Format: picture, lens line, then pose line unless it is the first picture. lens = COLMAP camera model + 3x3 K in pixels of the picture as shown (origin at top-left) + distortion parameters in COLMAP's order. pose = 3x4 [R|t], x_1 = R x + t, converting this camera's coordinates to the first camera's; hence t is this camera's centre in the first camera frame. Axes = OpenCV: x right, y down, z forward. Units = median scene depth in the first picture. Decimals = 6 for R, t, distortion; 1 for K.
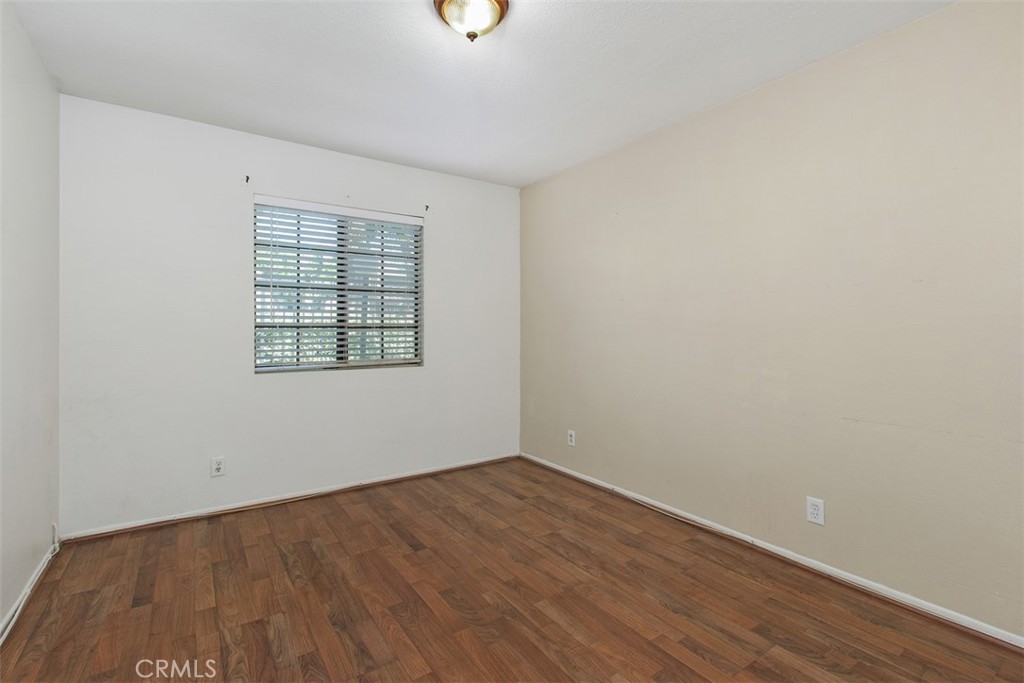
lens RADIAL K [[465.7, 0, 507.9], [0, 465.7, 338.6], [0, 0, 1]] dist [0.001966, 0.000316]
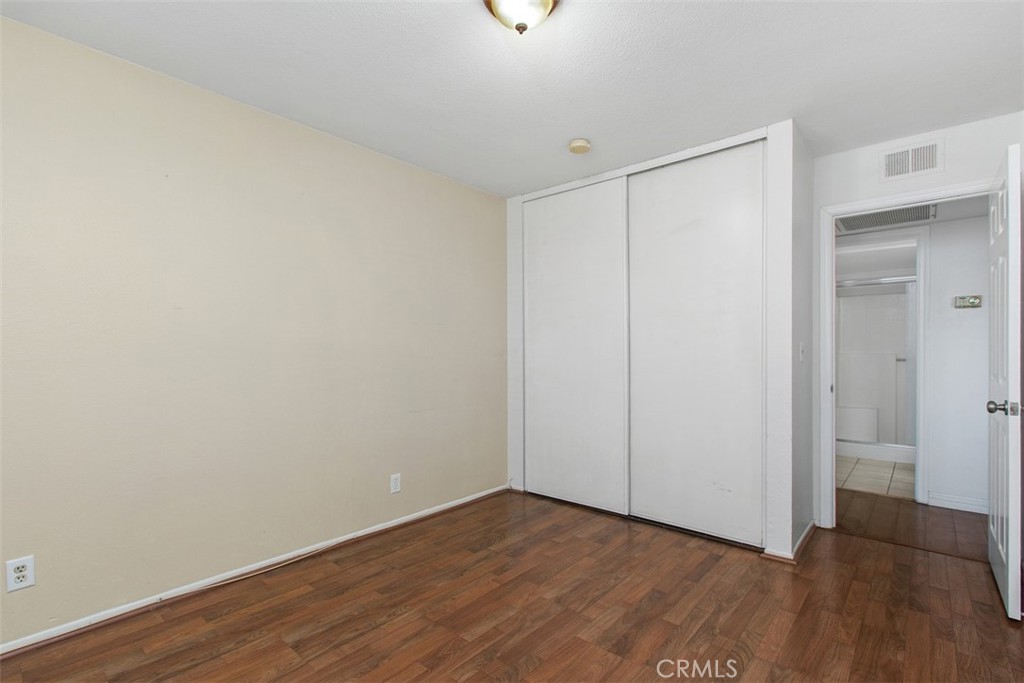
lens RADIAL K [[475.3, 0, 514.7], [0, 475.3, 353.3], [0, 0, 1]] dist [0.009936, -0.000672]
pose [[-0.260582, -0.000217, 0.965452, -0.780685], [0.017783, 0.999829, 0.005024, -0.018517], [-0.965288, 0.018477, -0.260534, 0.992581]]
